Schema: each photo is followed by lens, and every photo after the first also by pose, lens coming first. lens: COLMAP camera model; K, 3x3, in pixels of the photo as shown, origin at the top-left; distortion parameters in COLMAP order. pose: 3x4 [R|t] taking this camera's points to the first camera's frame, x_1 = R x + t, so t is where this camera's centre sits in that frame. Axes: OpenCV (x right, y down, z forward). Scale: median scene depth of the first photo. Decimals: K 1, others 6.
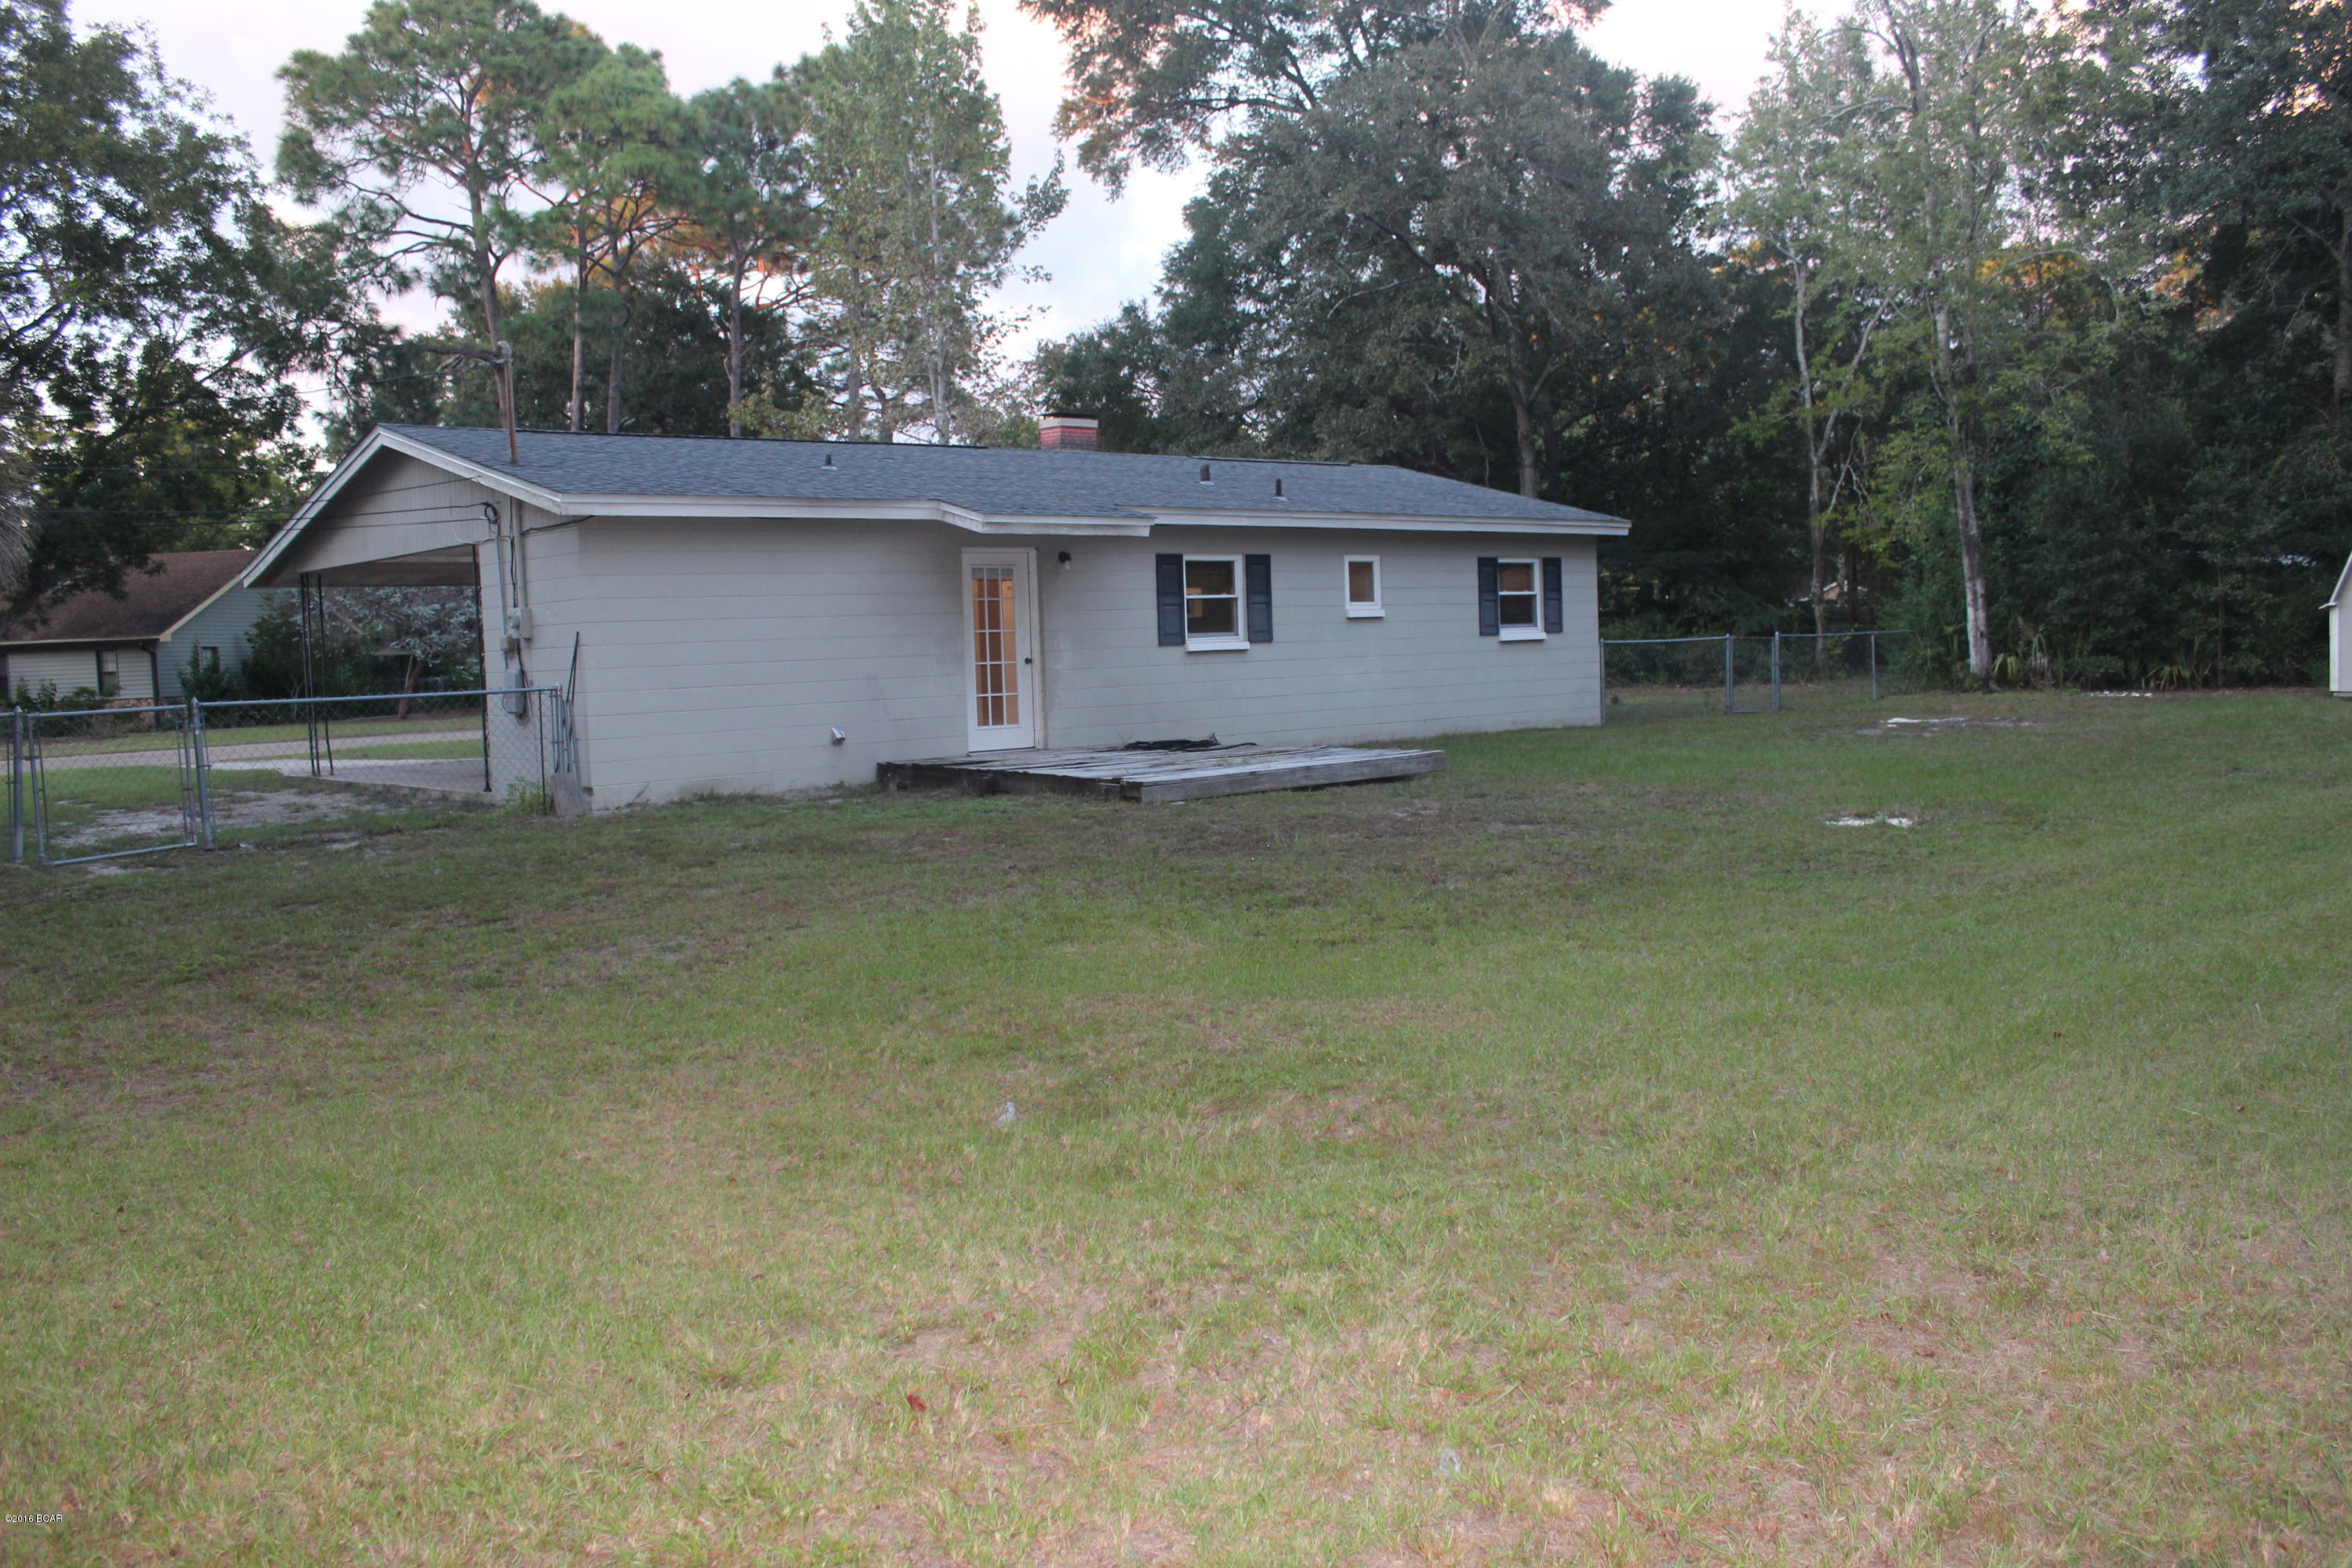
lens RADIAL K [[1943.5, 0, 1176.0], [0, 1943.5, 784.0], [0, 0, 1]] dist [-0.106129, 0.014198]
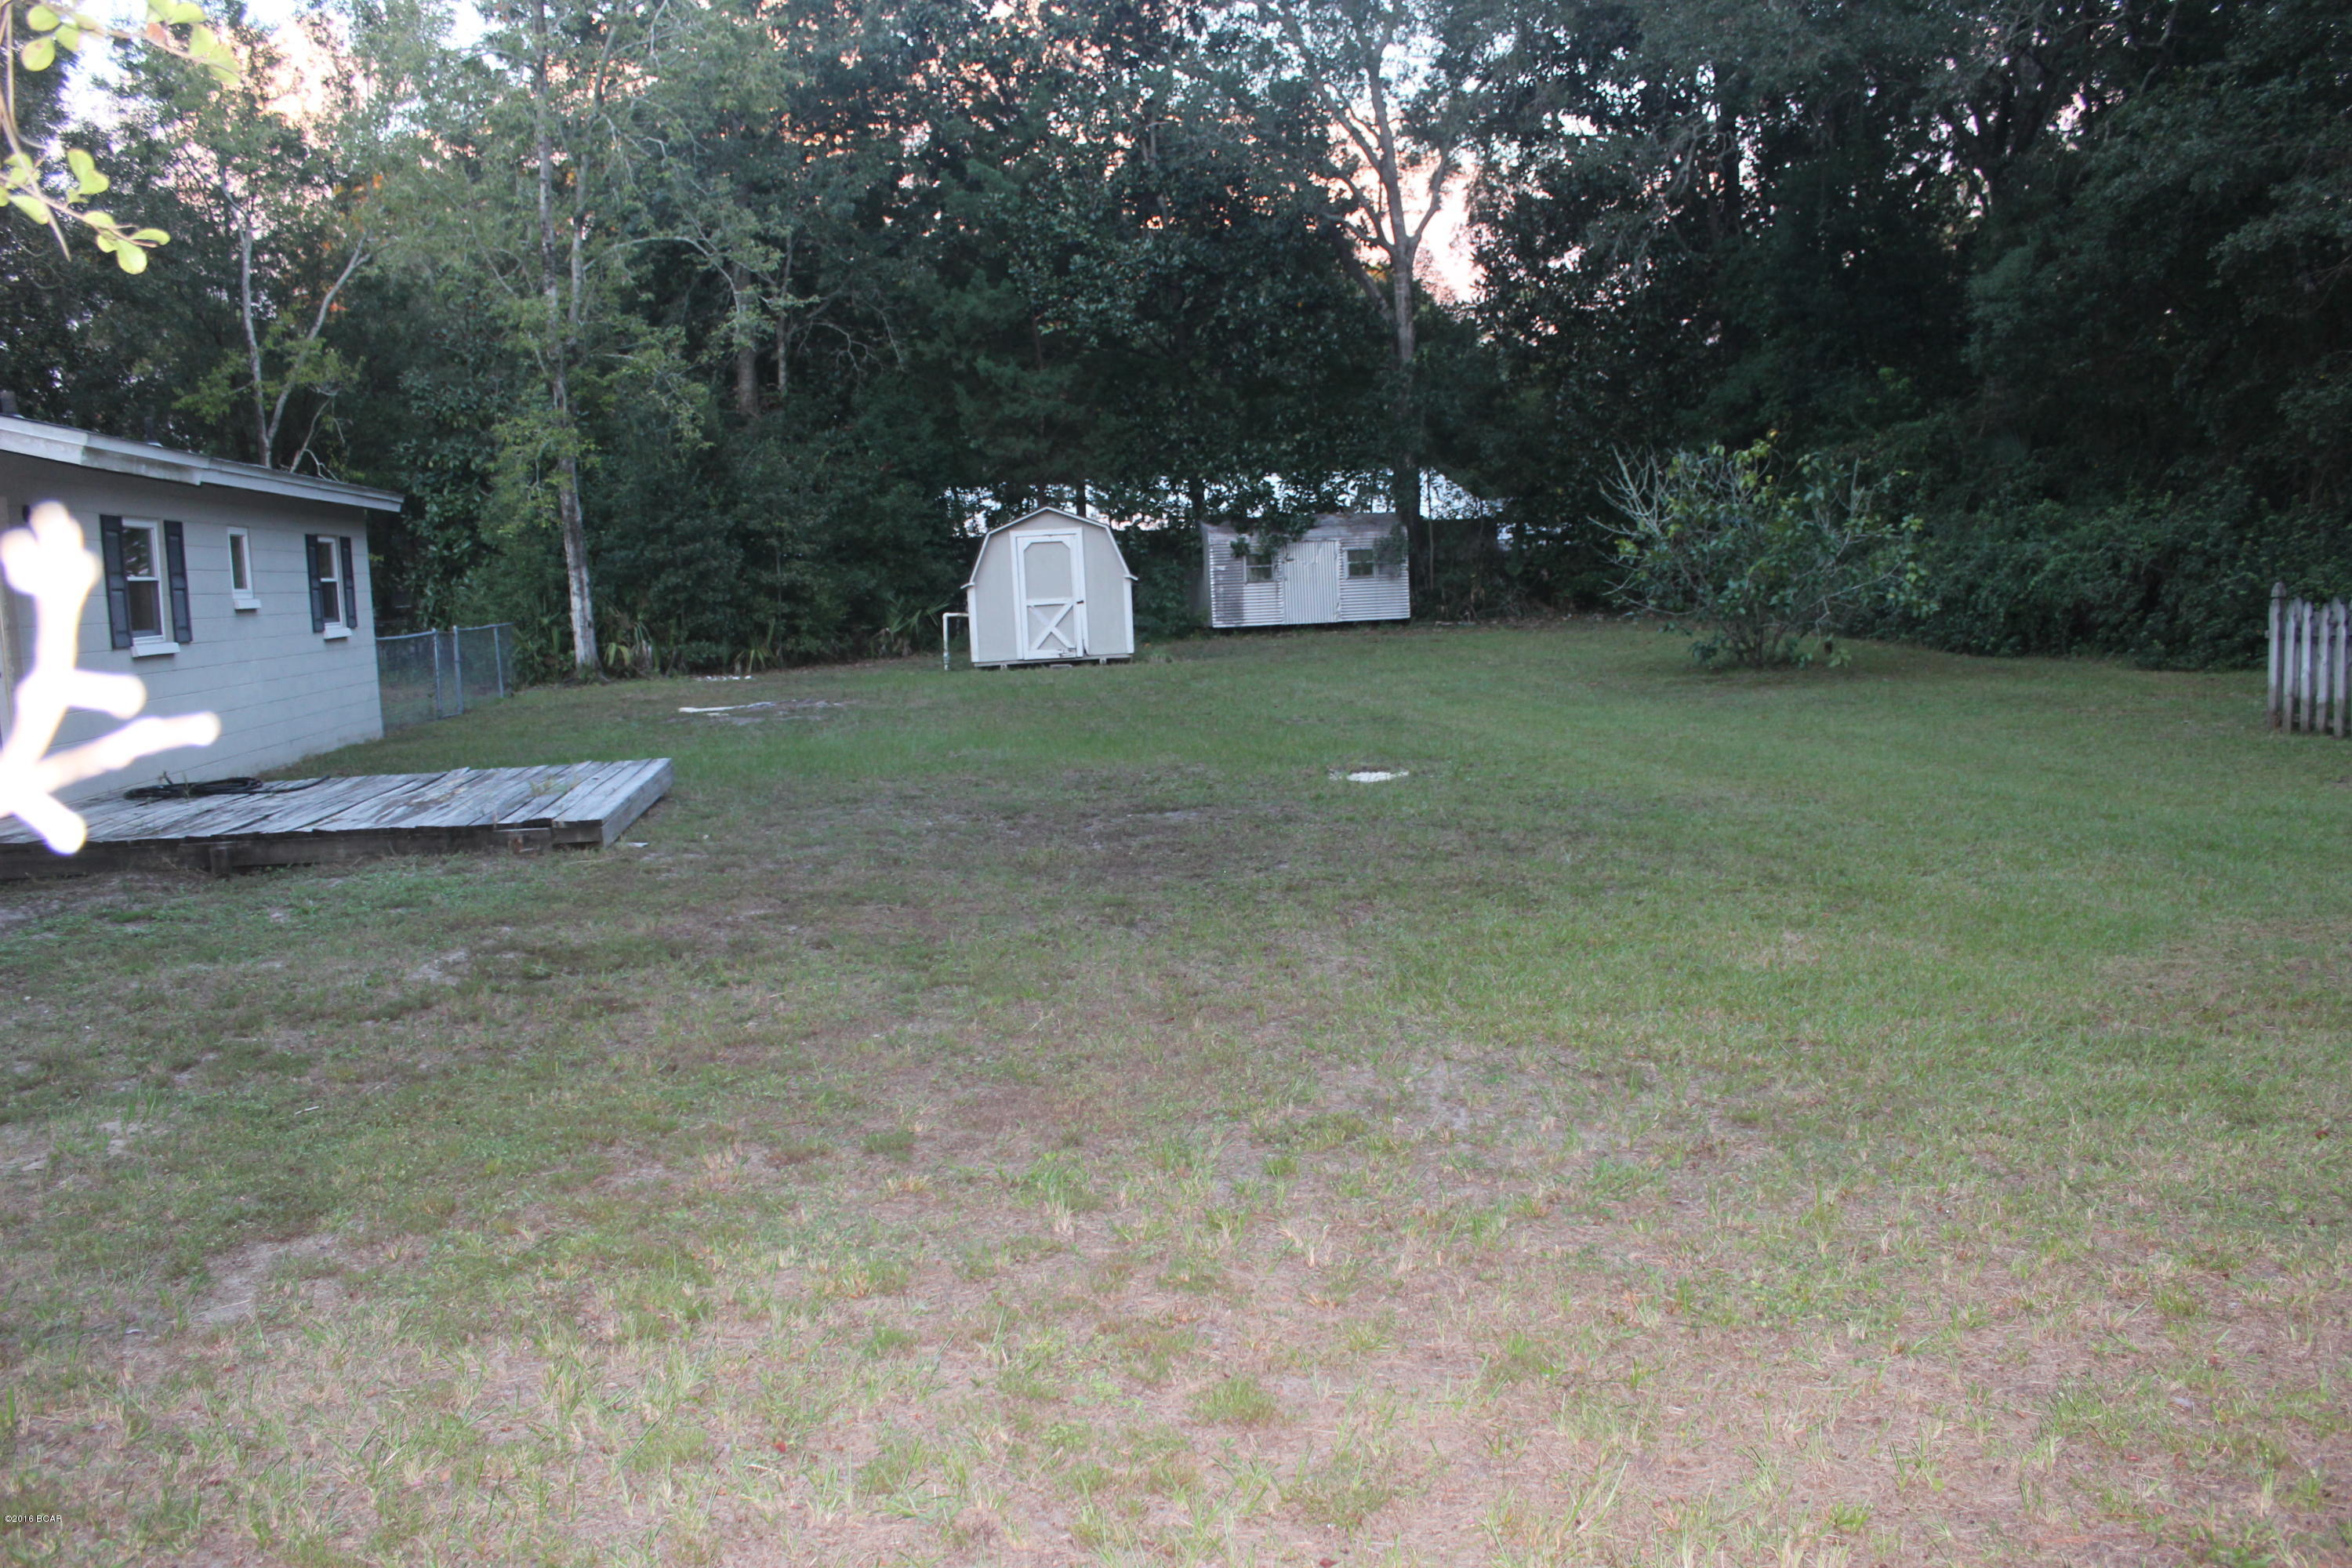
lens RADIAL K [[1943.5, 0, 1176.0], [0, 1943.5, 784.0], [0, 0, 1]] dist [-0.106129, 0.014198]
pose [[0.548862, -0.083896, 0.831692, -0.236874], [0.088133, 0.995213, 0.042229, -0.012806], [-0.831254, 0.050121, 0.553628, 0.216830]]
